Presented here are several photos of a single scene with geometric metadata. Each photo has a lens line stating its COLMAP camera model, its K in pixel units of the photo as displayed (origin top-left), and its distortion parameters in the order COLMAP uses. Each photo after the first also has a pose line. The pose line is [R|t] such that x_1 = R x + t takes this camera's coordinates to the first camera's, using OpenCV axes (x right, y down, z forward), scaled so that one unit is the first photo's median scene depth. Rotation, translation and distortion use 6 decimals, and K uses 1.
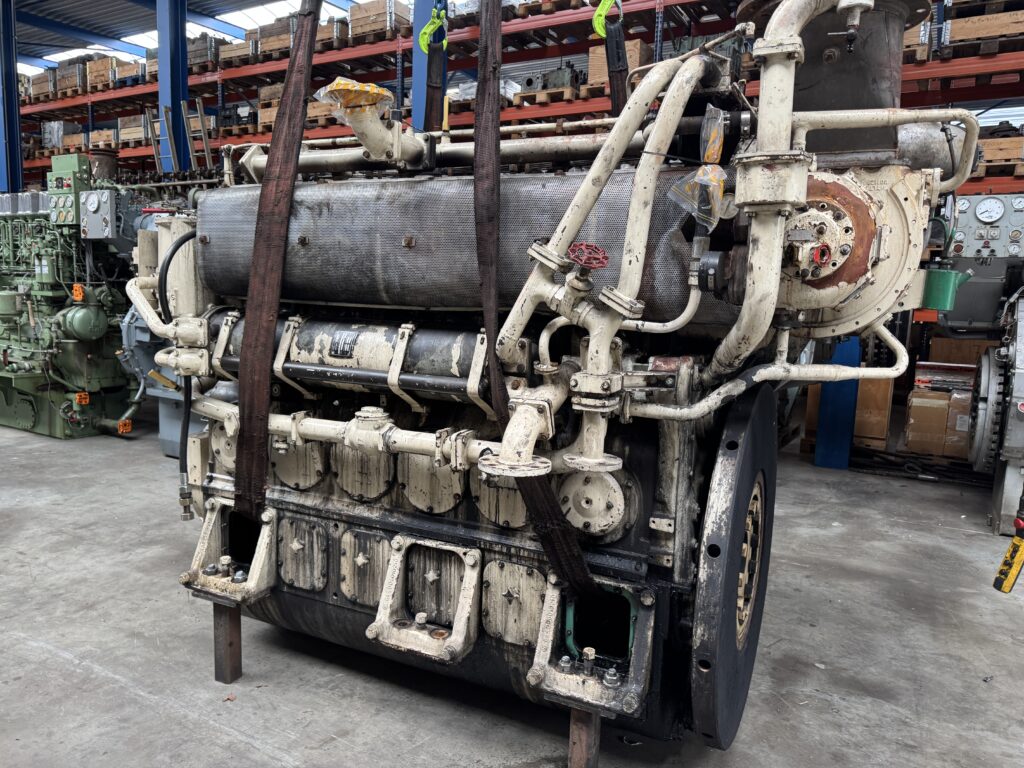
lens RADIAL K [[743.2, 0, 514.9], [0, 743.2, 385.9], [0, 0, 1]] dist [0.036419, -0.000142]
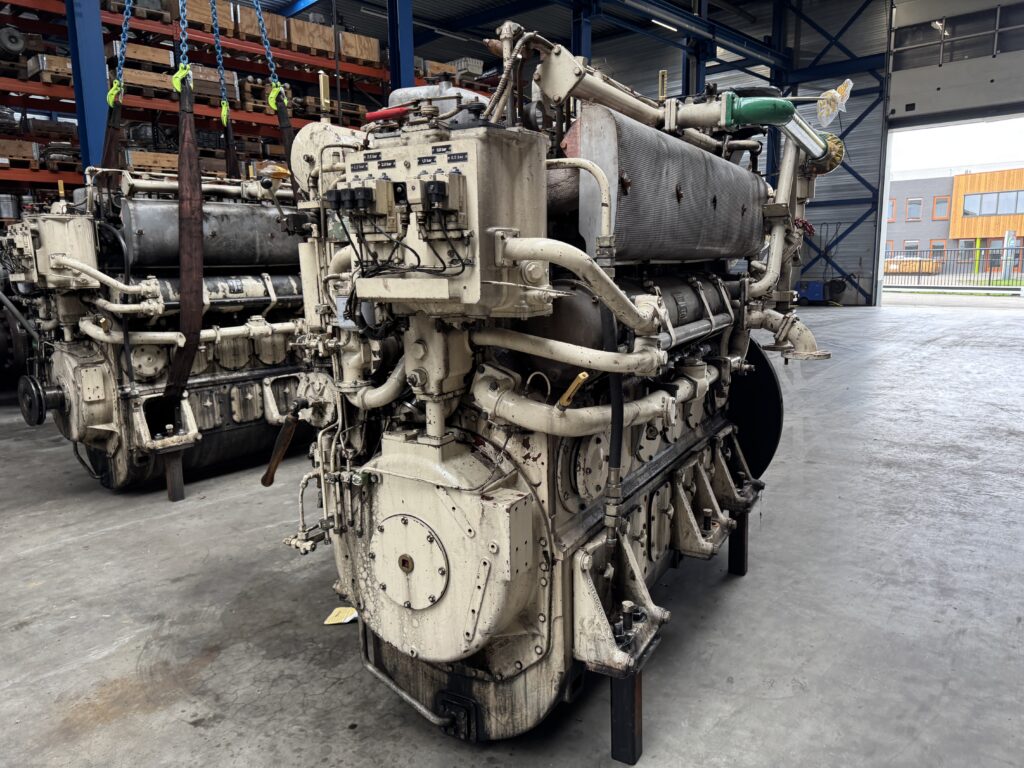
lens RADIAL K [[743.2, 0, 514.9], [0, 743.2, 385.9], [0, 0, 1]] dist [0.036419, -0.000142]
pose [[0.209568, -0.204844, 0.956096, -1.356117], [0.149871, 0.972985, 0.175612, -0.024627], [-0.966240, 0.106488, 0.234607, -0.100957]]
